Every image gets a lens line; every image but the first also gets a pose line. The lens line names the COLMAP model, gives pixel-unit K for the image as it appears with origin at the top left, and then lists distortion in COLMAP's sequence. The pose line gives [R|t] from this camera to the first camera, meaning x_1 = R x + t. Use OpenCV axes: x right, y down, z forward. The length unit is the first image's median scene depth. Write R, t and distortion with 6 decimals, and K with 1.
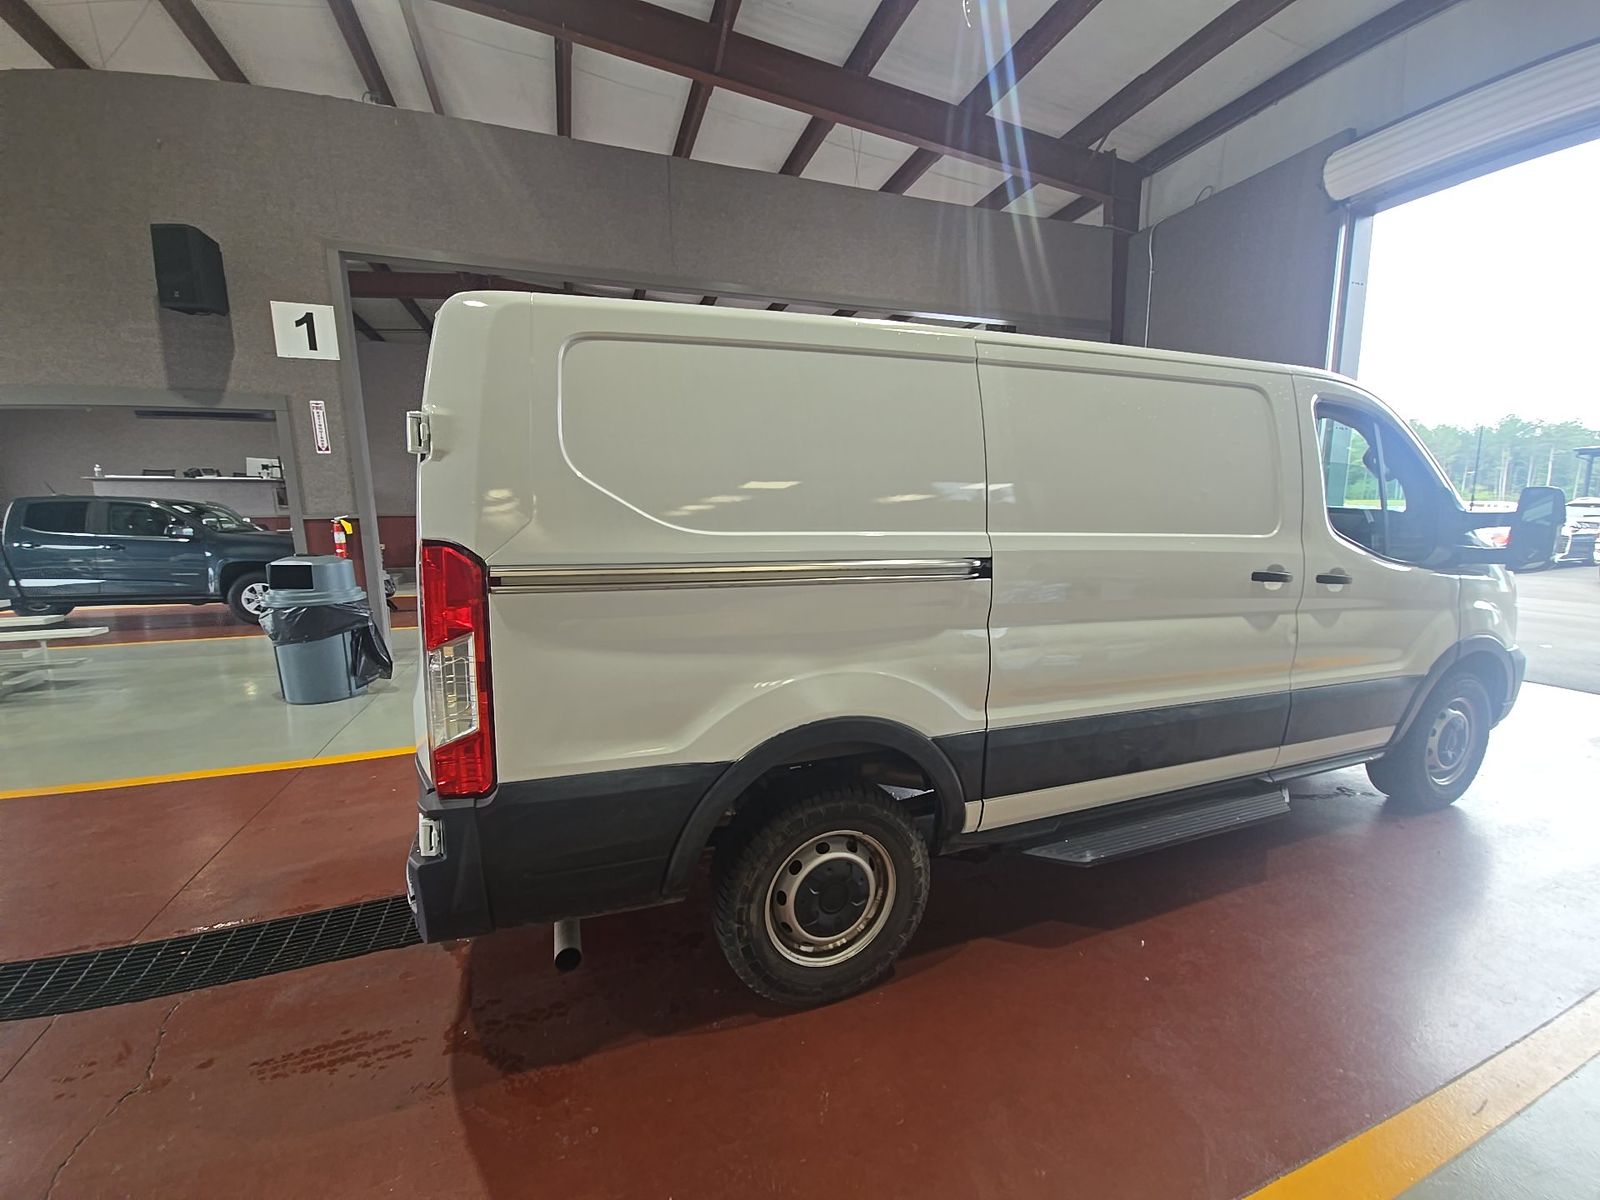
lens RADIAL K [[650.2, 0, 800.0], [0, 650.2, 600.0], [0, 0, 1]] dist [-0.001785, -0.000265]
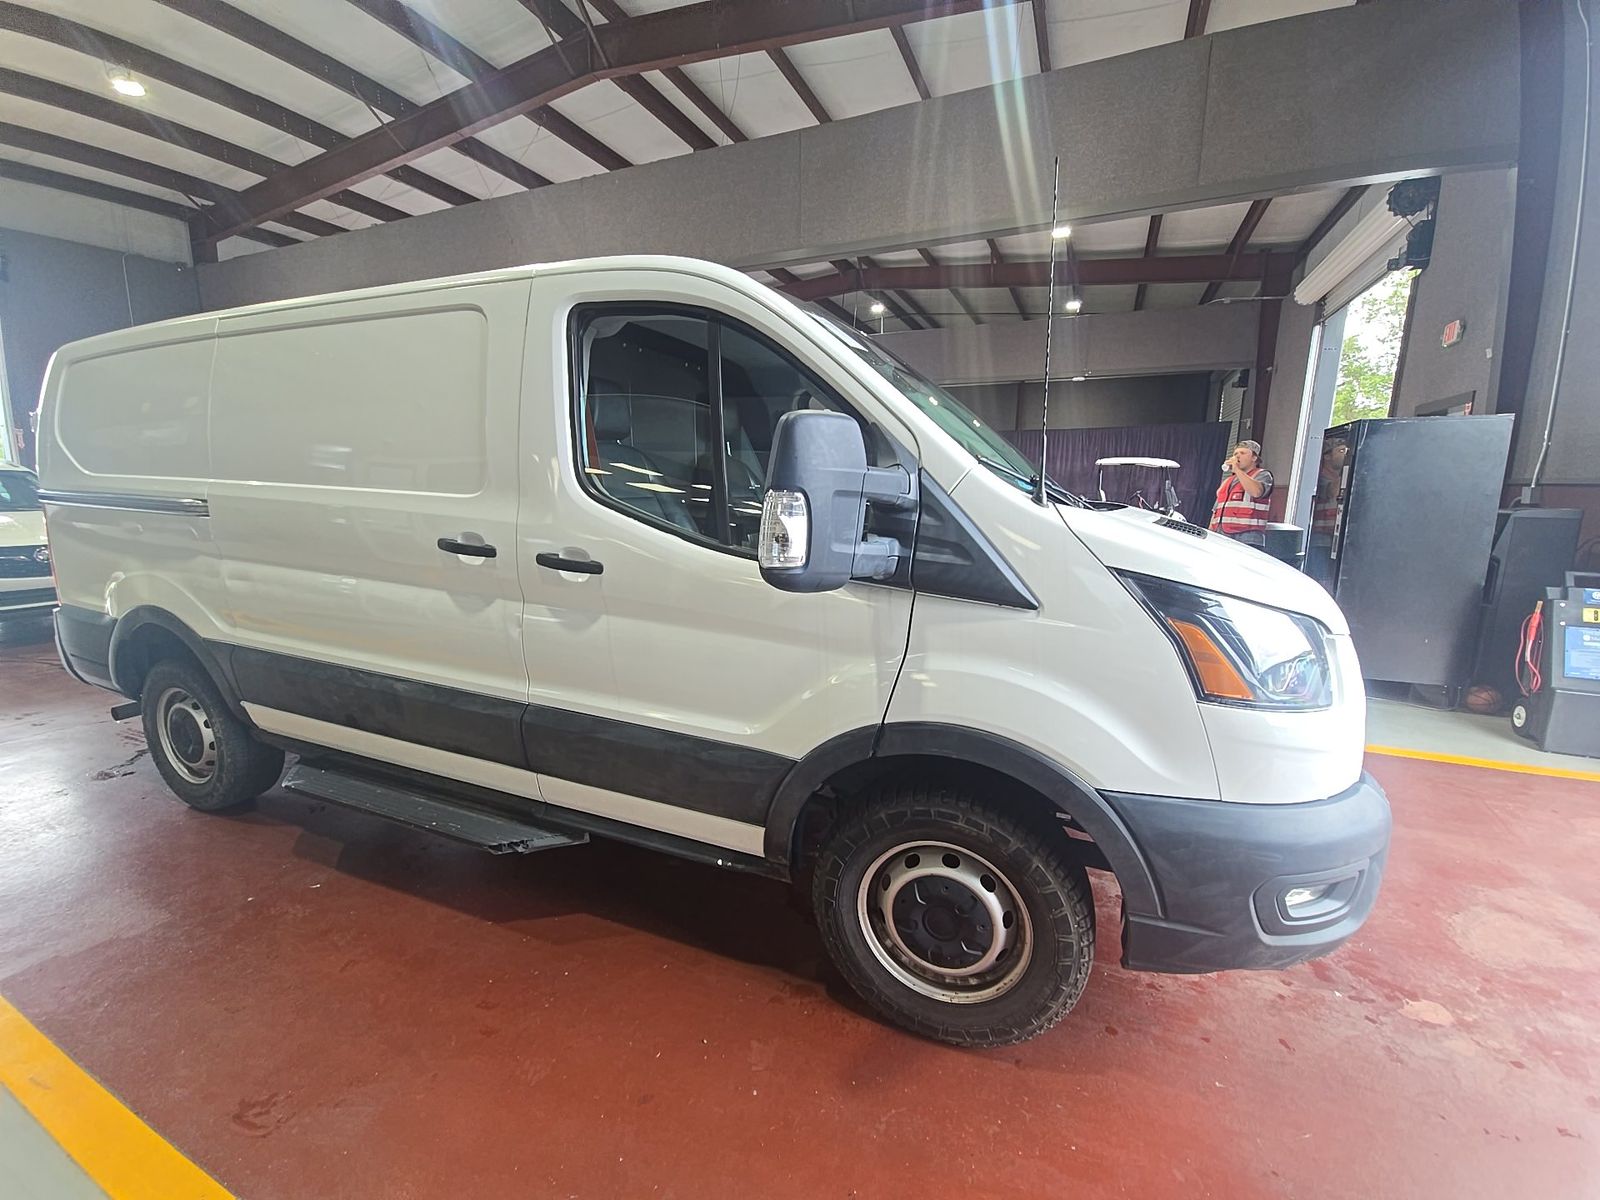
lens RADIAL K [[657.7, 0, 800.0], [0, 657.7, 600.0], [0, 0, 1]] dist [0.000181, -0.000167]
pose [[0.725066, 0.134147, -0.675488, 0.816116], [-0.110821, 0.990790, 0.077809, -0.041764], [0.679705, 0.018441, 0.733254, 0.353010]]
